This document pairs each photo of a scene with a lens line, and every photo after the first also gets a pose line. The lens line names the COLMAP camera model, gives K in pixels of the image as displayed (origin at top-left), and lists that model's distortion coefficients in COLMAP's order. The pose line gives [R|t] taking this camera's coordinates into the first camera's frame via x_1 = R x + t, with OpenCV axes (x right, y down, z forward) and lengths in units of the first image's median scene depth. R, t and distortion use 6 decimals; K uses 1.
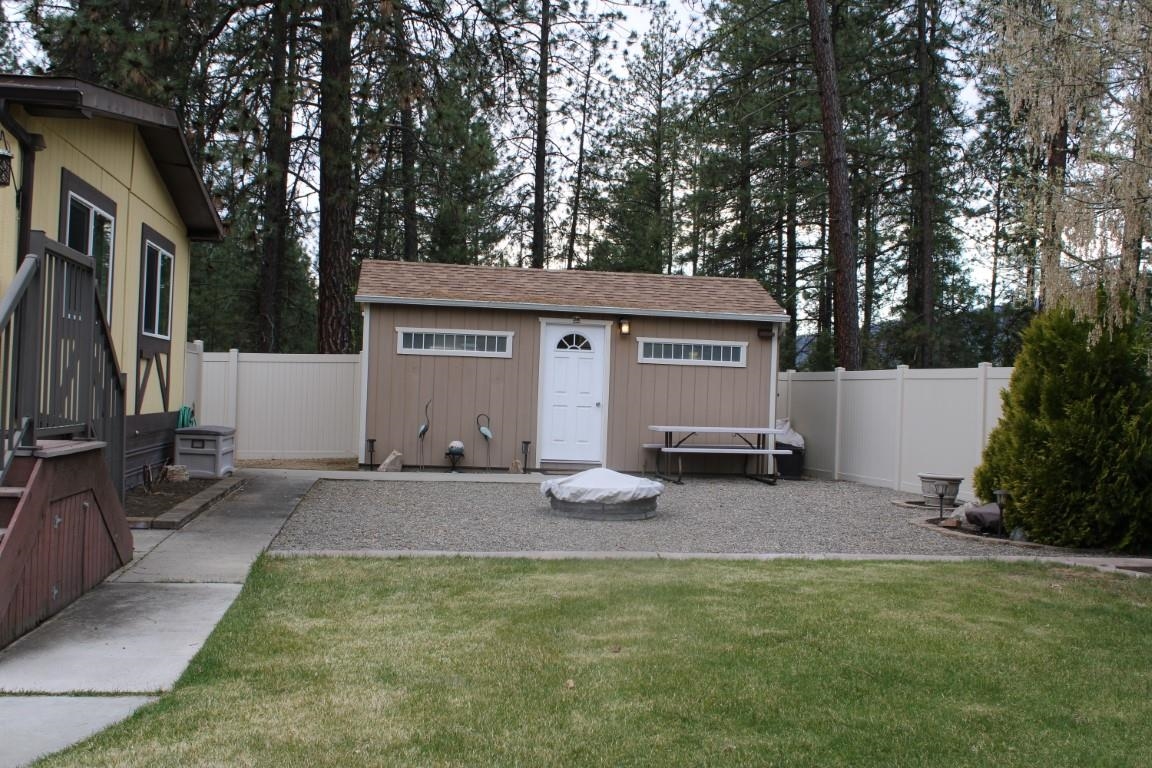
lens RADIAL K [[1172.4, 0, 576.0], [0, 1172.4, 384.0], [0, 0, 1]] dist [-0.134461, -0.004536]
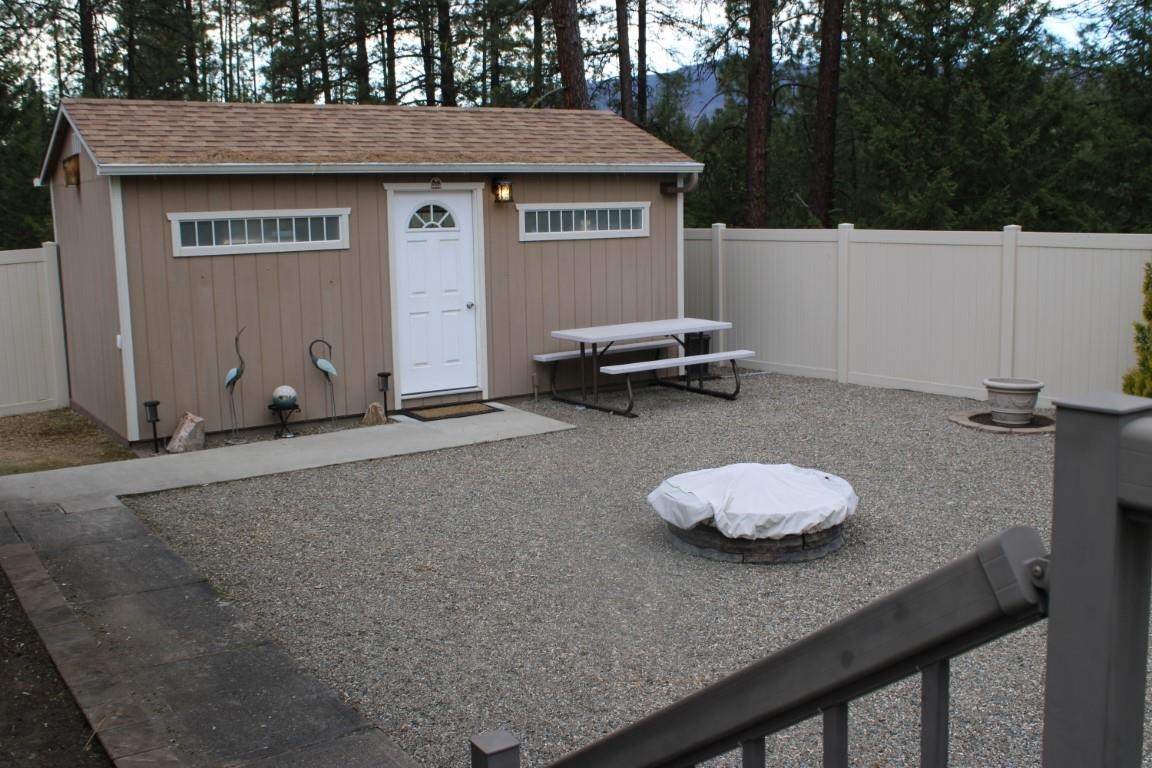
lens RADIAL K [[1170.8, 0, 577.1], [0, 1170.8, 358.5], [0, 0, 1]] dist [-0.117140, 0.005691]
pose [[0.906299, -0.108027, 0.408598, -0.208406], [0.048163, 0.986883, 0.154086, -0.054722], [-0.419884, -0.119969, 0.899614, 0.352620]]
